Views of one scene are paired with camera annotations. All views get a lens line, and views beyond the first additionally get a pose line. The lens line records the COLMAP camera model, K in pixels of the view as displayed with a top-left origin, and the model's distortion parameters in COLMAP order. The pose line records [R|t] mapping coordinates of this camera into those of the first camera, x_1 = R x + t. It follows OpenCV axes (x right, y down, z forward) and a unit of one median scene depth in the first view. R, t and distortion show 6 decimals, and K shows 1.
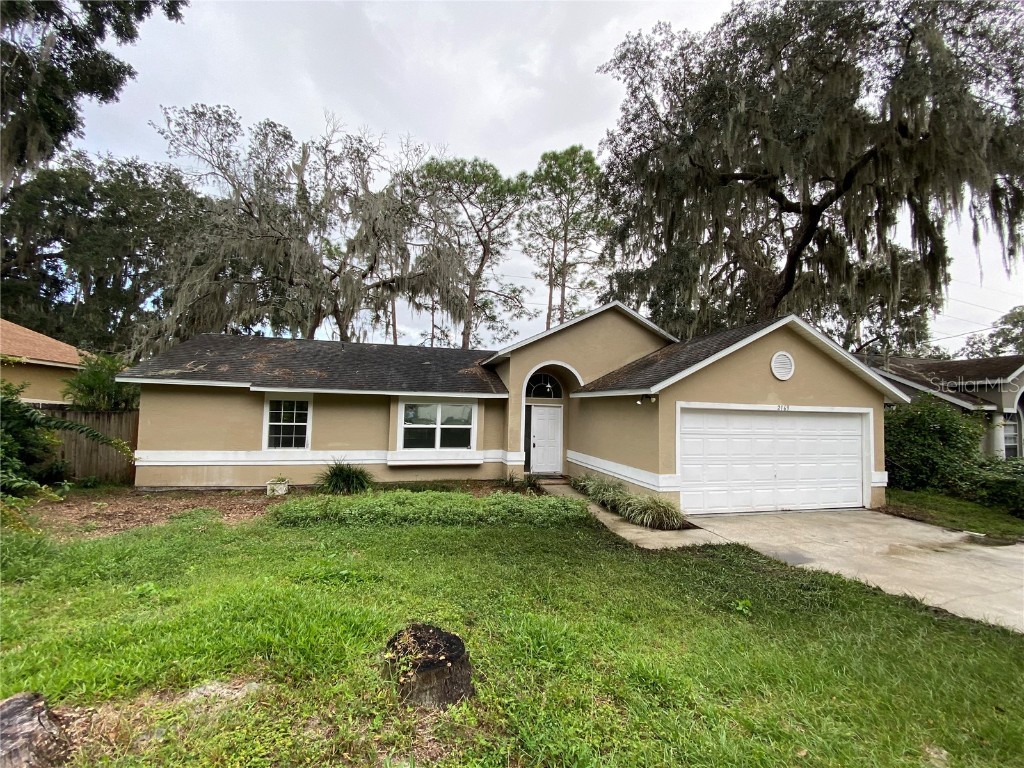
lens RADIAL K [[417.4, 0, 512.0], [0, 417.4, 384.0], [0, 0, 1]] dist [0.016799, -0.015494]
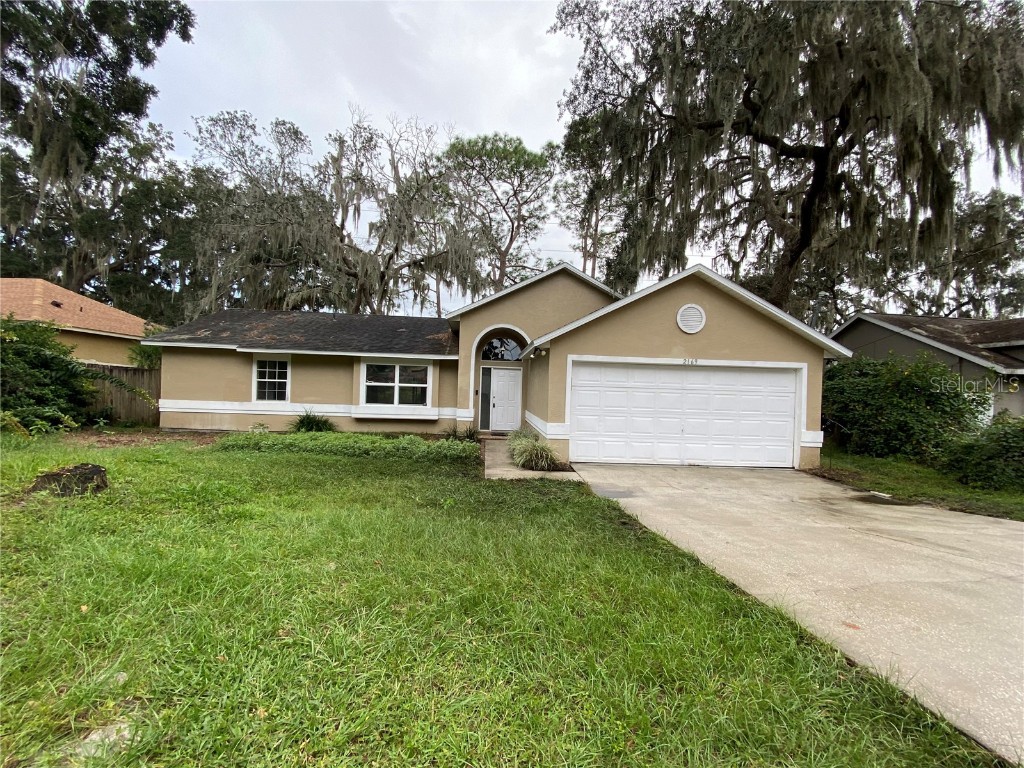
lens RADIAL K [[417.4, 0, 512.0], [0, 417.4, 384.0], [0, 0, 1]] dist [0.016799, -0.015494]
pose [[0.982168, 0.004789, -0.187944, 0.345995], [0.003878, 0.998947, 0.045717, 0.051613], [0.187965, -0.045631, 0.981115, -0.038607]]
